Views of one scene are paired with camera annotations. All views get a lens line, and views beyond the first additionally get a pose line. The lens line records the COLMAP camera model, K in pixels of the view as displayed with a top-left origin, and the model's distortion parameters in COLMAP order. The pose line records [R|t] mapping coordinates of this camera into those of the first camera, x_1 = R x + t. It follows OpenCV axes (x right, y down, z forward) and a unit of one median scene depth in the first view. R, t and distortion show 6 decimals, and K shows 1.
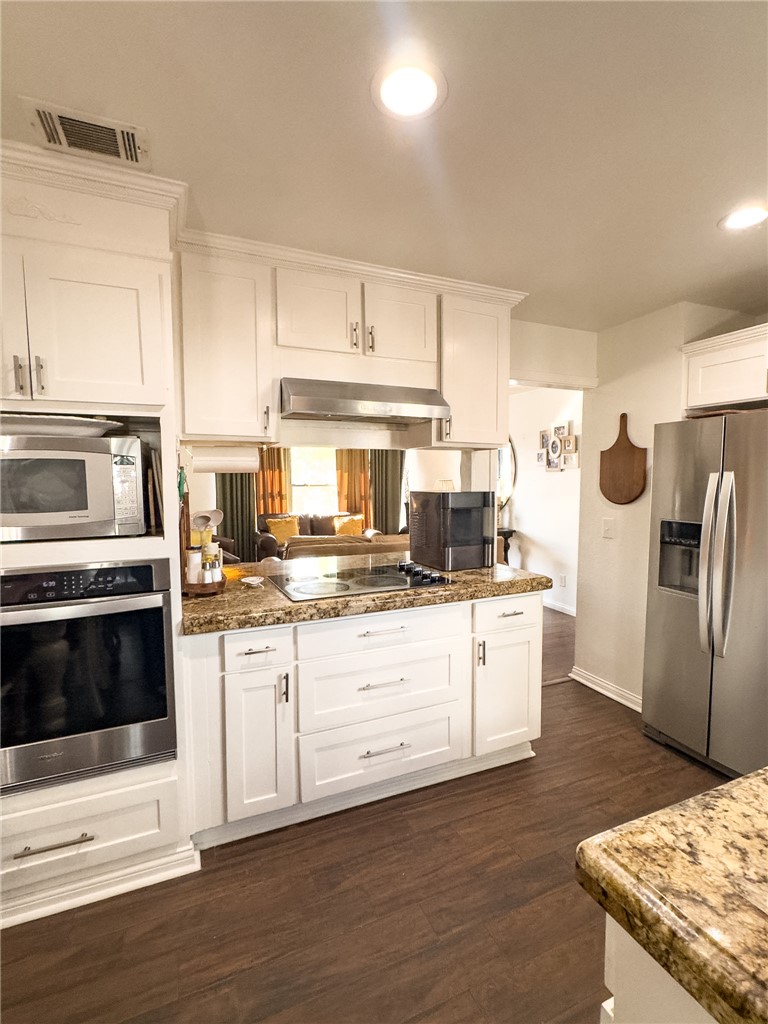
lens RADIAL K [[480.9, 0, 384.8], [0, 480.9, 511.5], [0, 0, 1]] dist [0.001959, 0.000166]
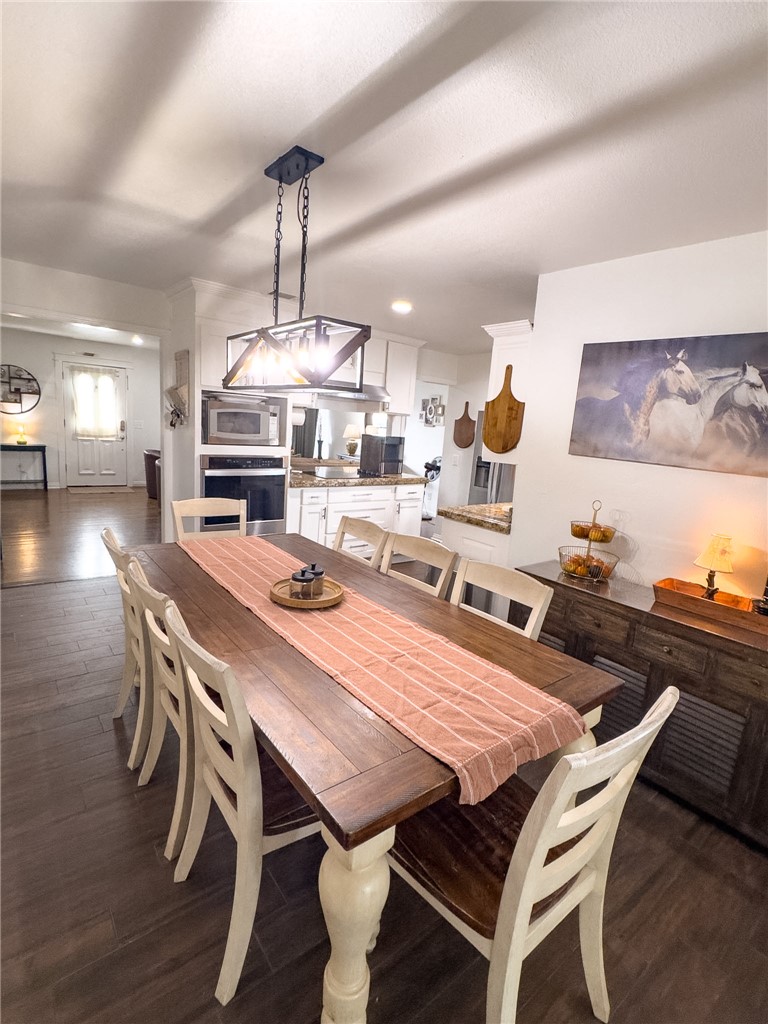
lens RADIAL K [[480.9, 0, 383.8], [0, 480.9, 509.8], [0, 0, 1]] dist [0.001959, 0.000166]
pose [[0.963392, 0.029655, 0.266453, -0.364609], [-0.060907, 0.992086, 0.109801, 0.041175], [-0.261088, -0.122010, 0.957573, -0.902115]]
